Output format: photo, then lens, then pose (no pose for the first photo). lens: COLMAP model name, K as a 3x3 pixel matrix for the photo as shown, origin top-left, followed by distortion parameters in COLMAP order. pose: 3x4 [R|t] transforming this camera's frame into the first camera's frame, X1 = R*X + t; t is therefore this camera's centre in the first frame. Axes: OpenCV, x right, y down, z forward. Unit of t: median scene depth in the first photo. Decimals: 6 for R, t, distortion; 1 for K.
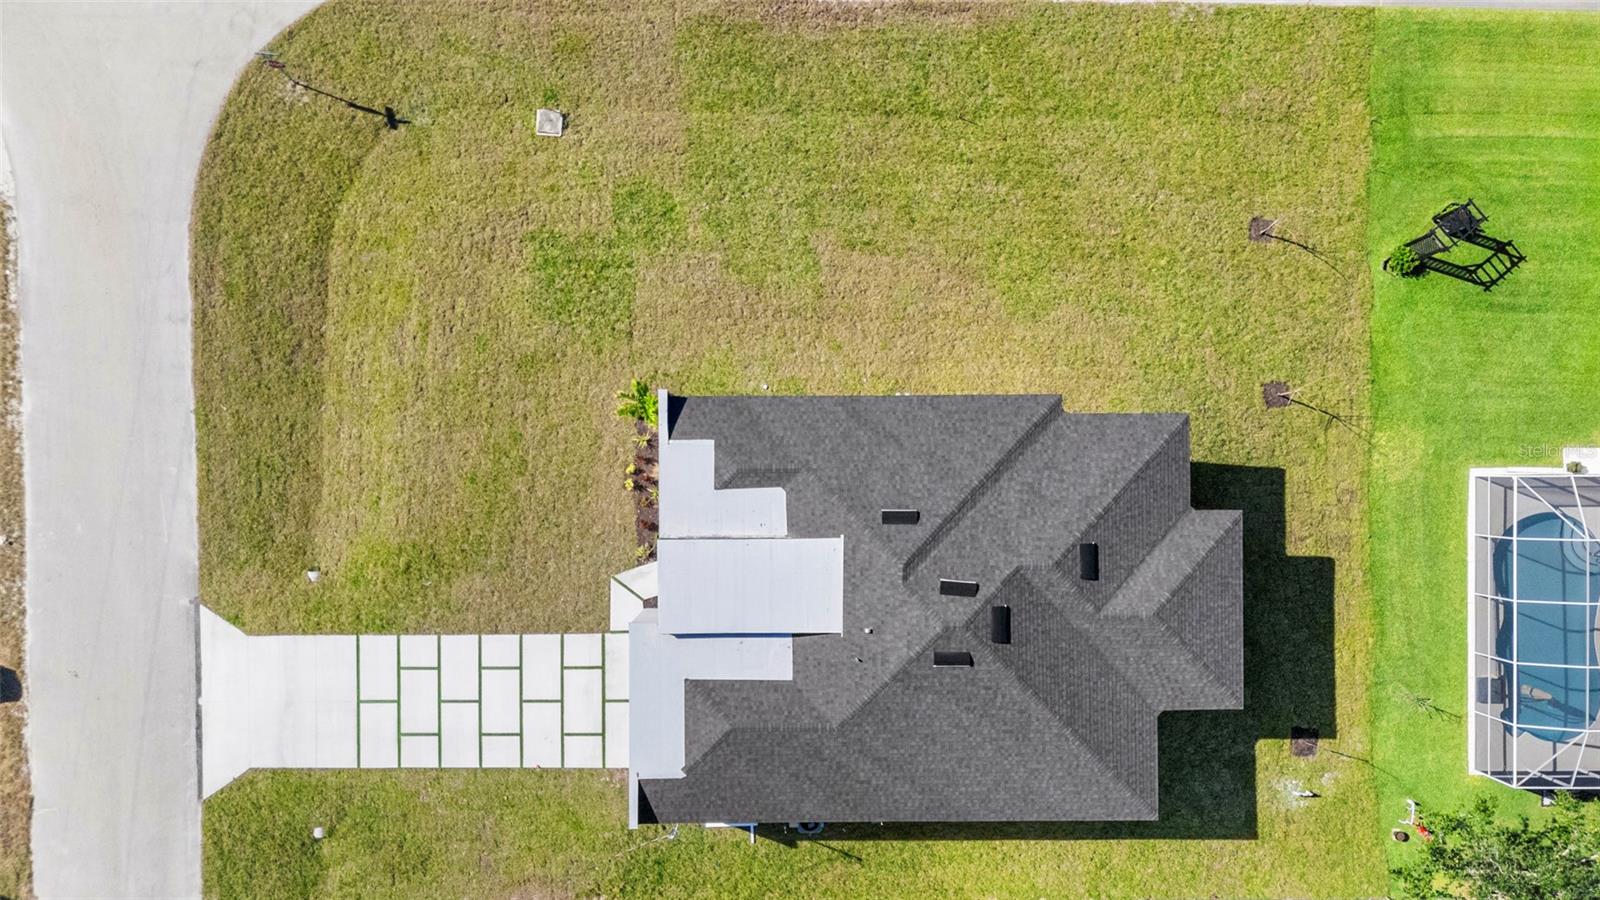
lens RADIAL K [[1174.9, 0, 800.0], [0, 1174.9, 450.0], [0, 0, 1]] dist [0.068187, -0.063372]
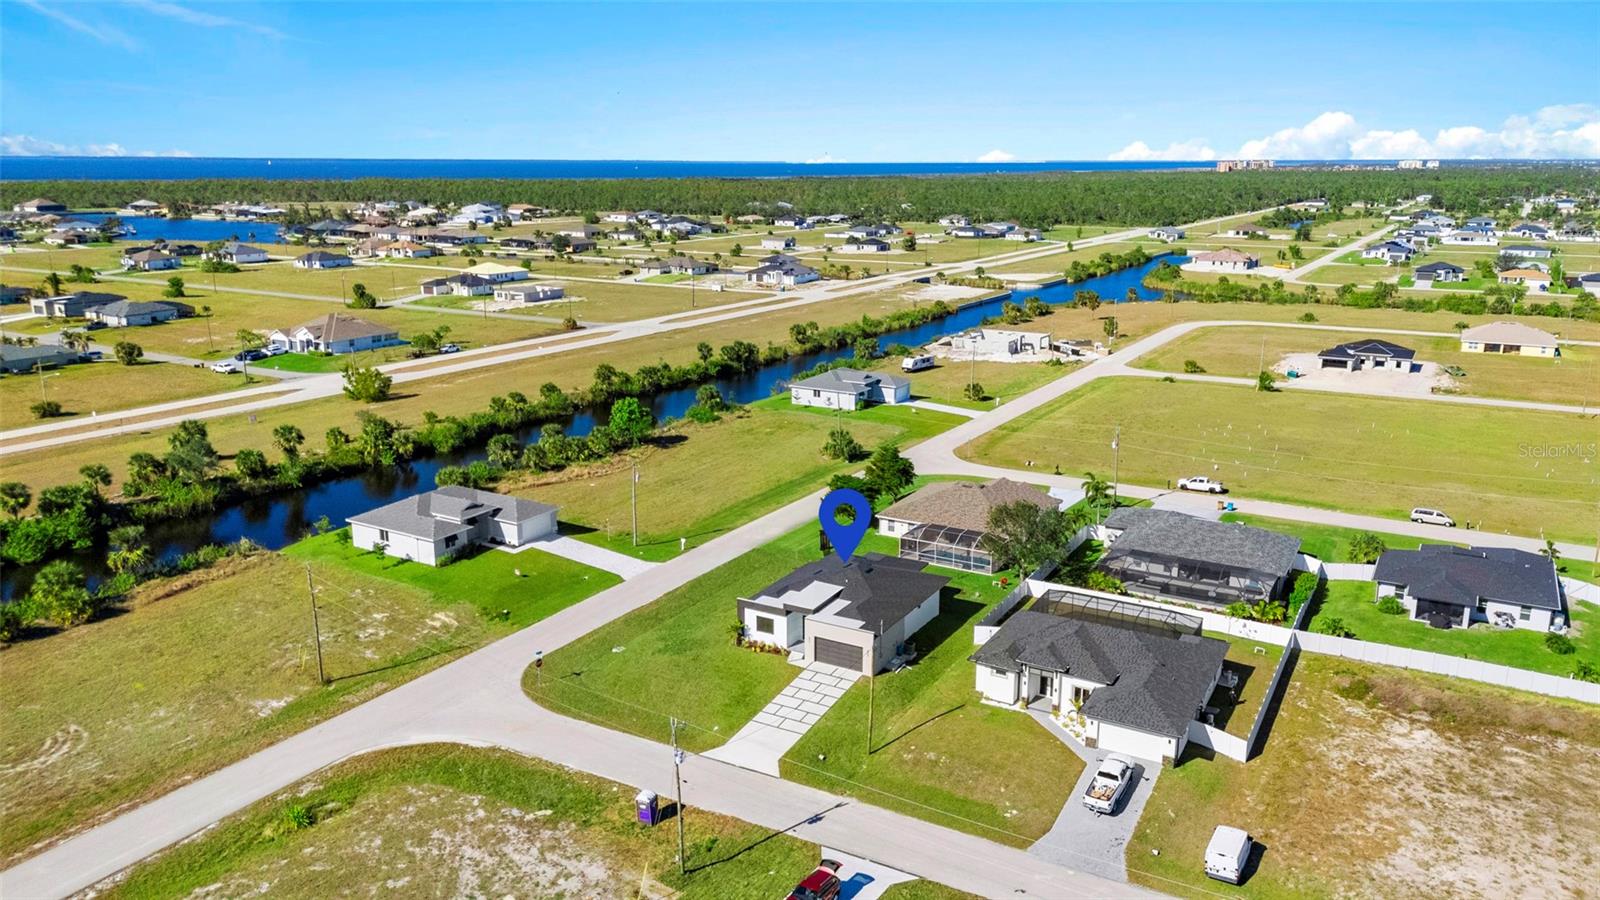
lens RADIAL K [[1167.0, 0, 800.0], [0, 1167.0, 450.0], [0, 0, 1]] dist [0.073641, -0.068288]
pose [[0.499541, -0.219728, 0.837961, -2.036421], [0.866180, 0.111251, -0.487192, 1.236544], [0.013826, 0.969197, 0.245899, -0.022471]]
